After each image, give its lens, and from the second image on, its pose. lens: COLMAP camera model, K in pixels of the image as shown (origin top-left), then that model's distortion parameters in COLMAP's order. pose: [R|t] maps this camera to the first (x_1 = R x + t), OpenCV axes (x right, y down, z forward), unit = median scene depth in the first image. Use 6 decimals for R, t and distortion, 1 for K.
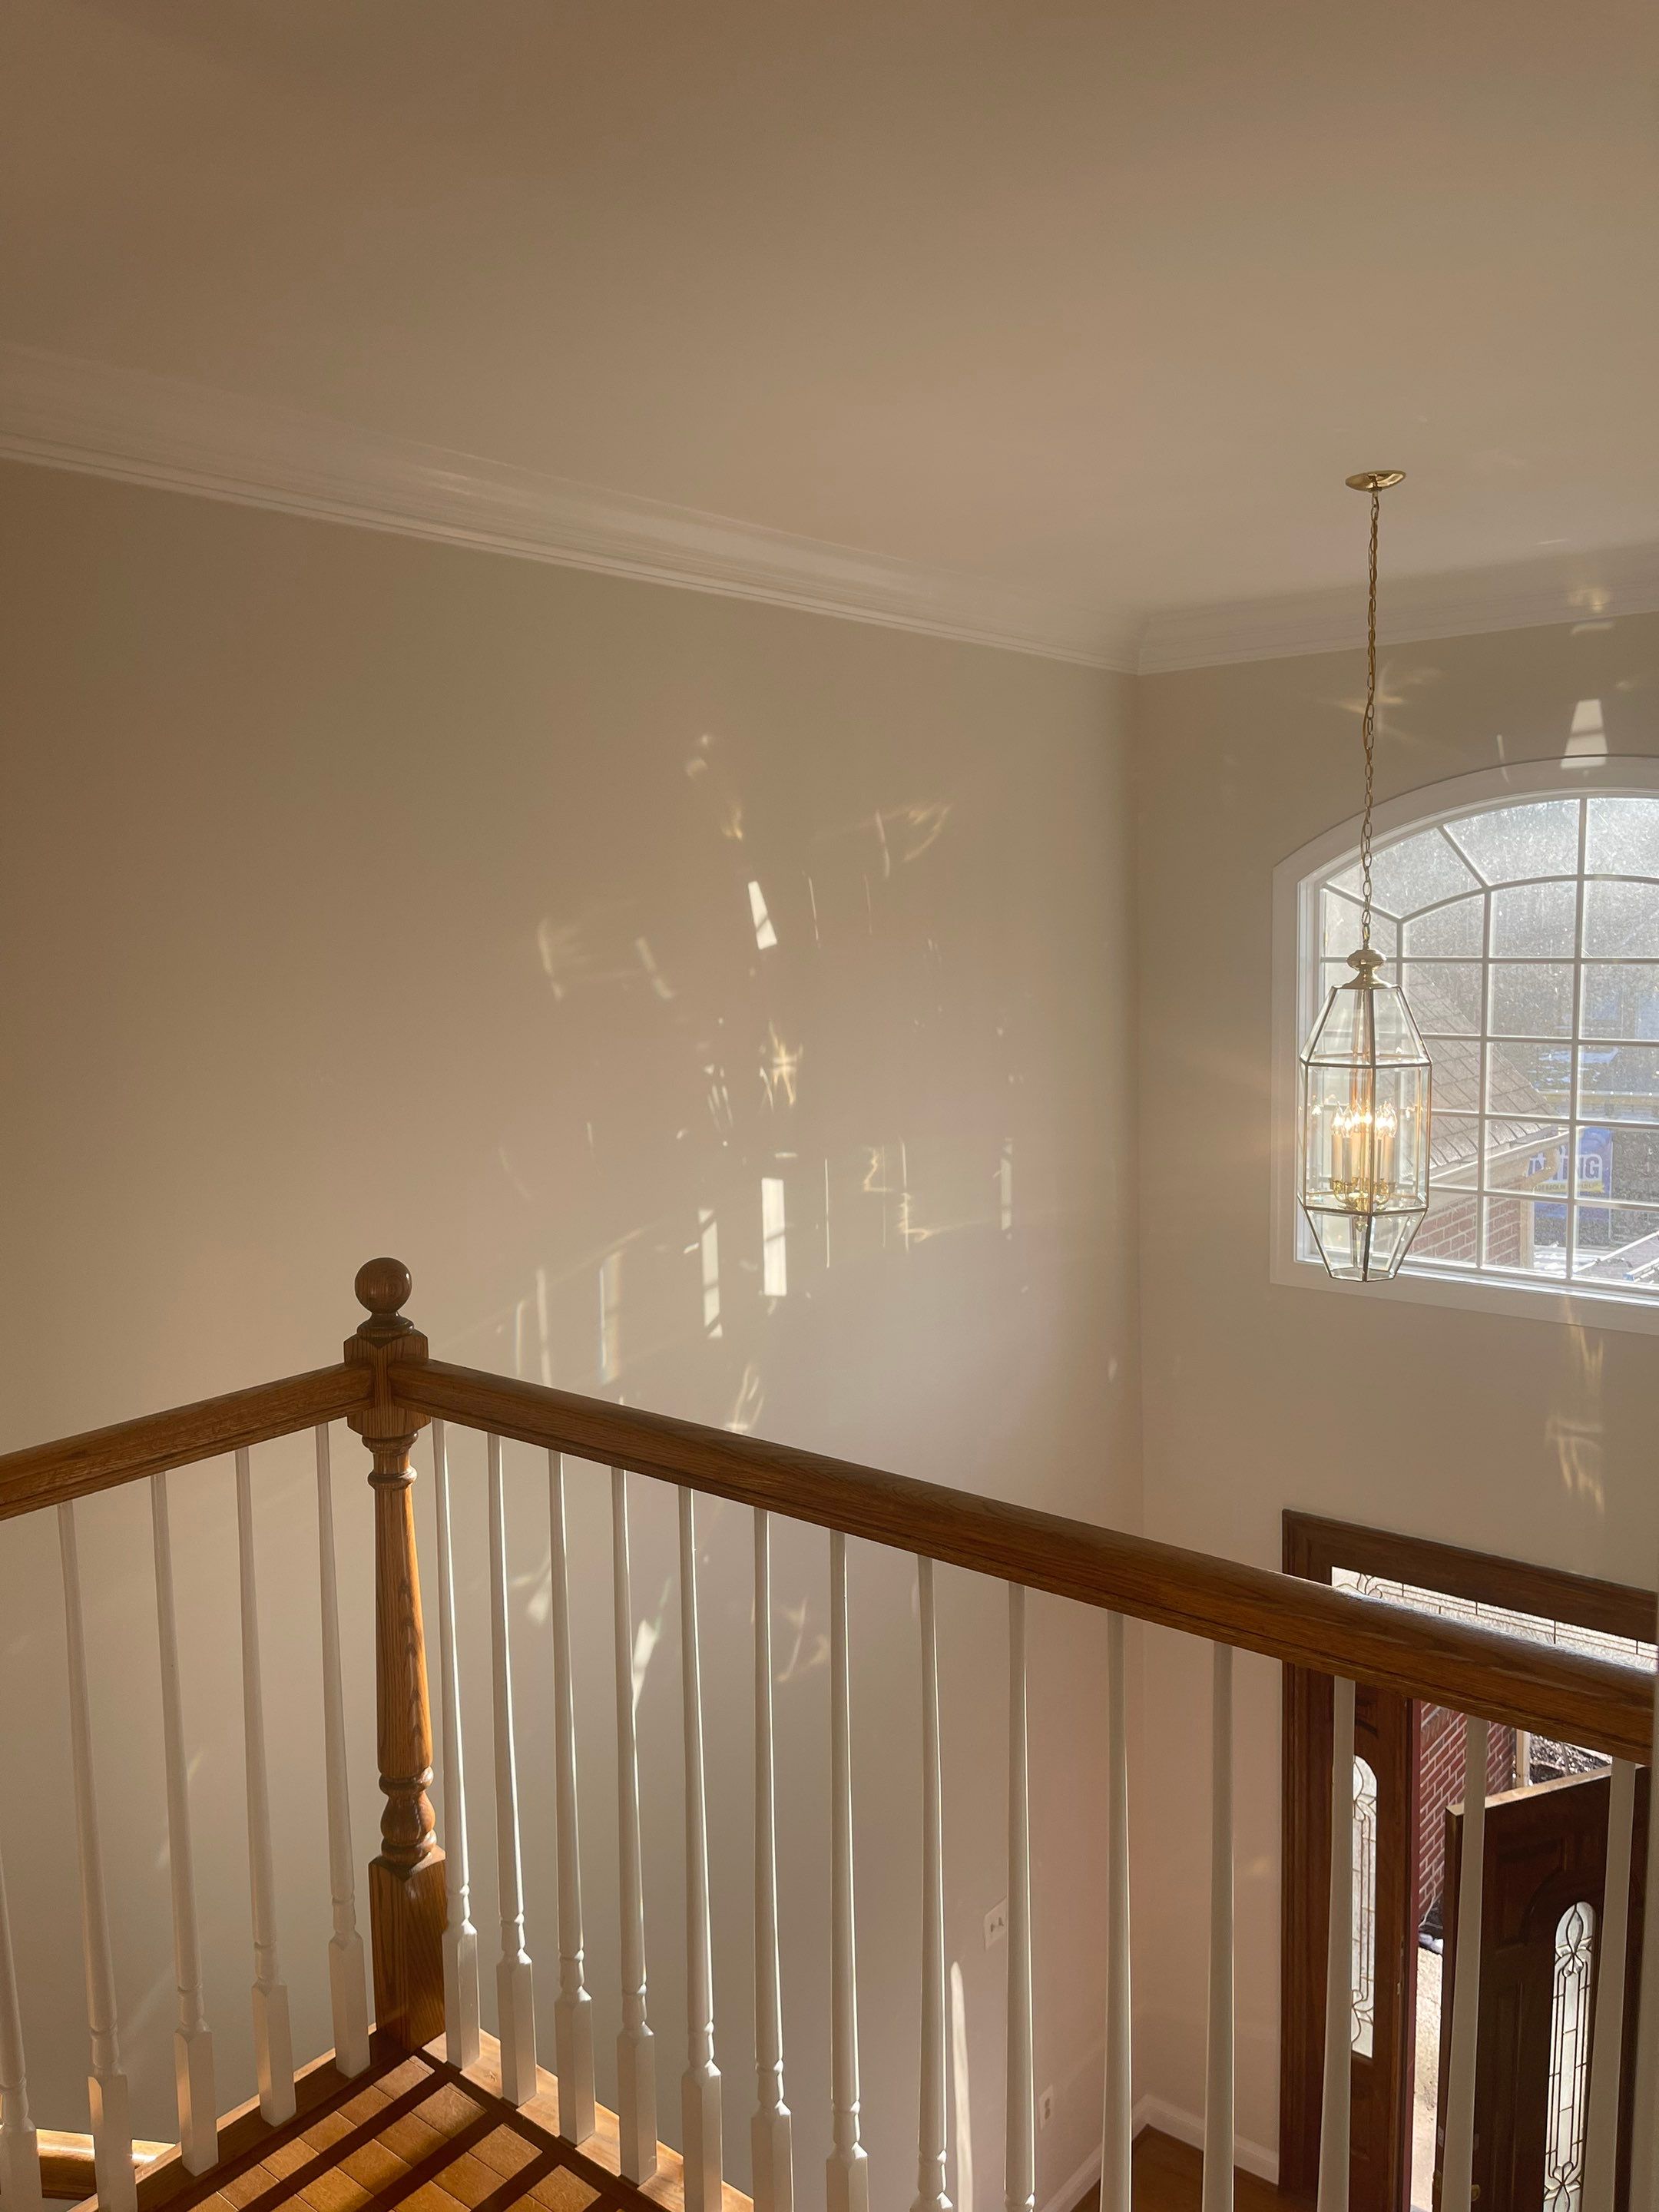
lens RADIAL K [[1612.8, 0, 836.1], [0, 1612.8, 1086.0], [0, 0, 1]] dist [-0.007937, -0.004970]
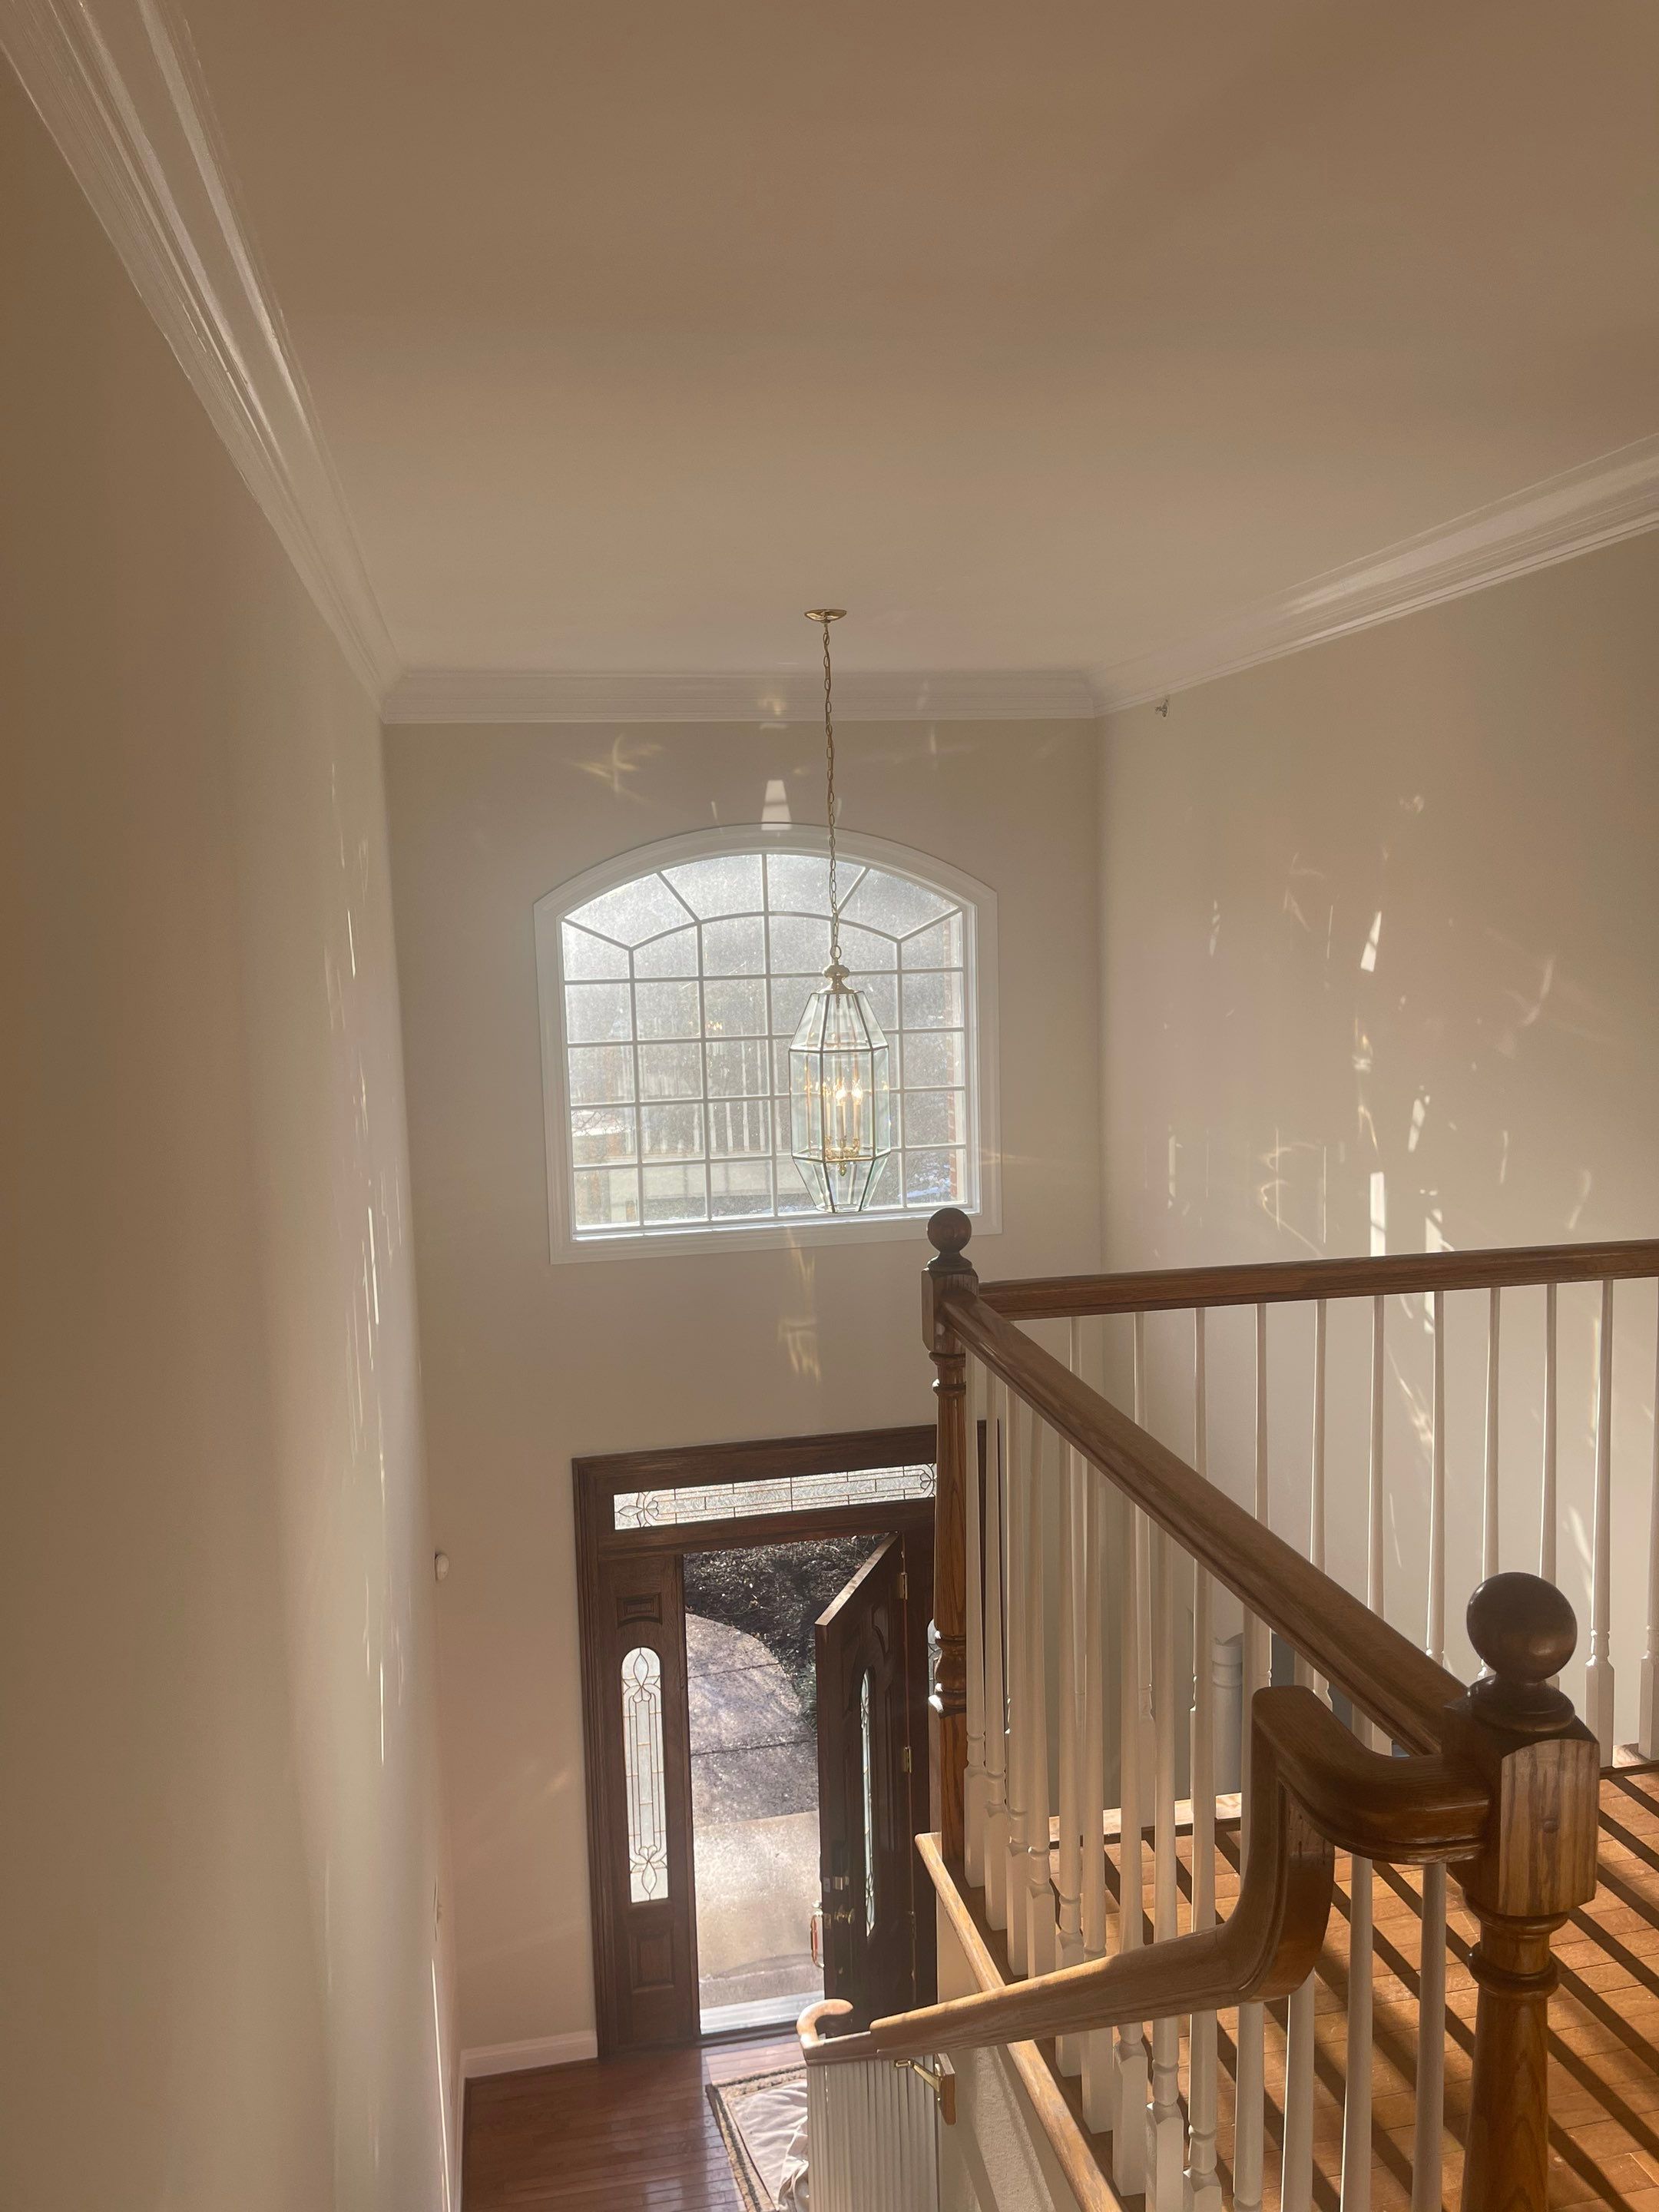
lens RADIAL K [[1590.1, 0, 829.5], [0, 1590.1, 1106.0], [0, 0, 1]] dist [0.105243, -0.198879]
pose [[0.631086, -0.087240, 0.770791, -0.524704], [0.098038, 0.994658, 0.032309, -0.008360], [-0.769492, 0.055177, 0.636268, 0.126741]]
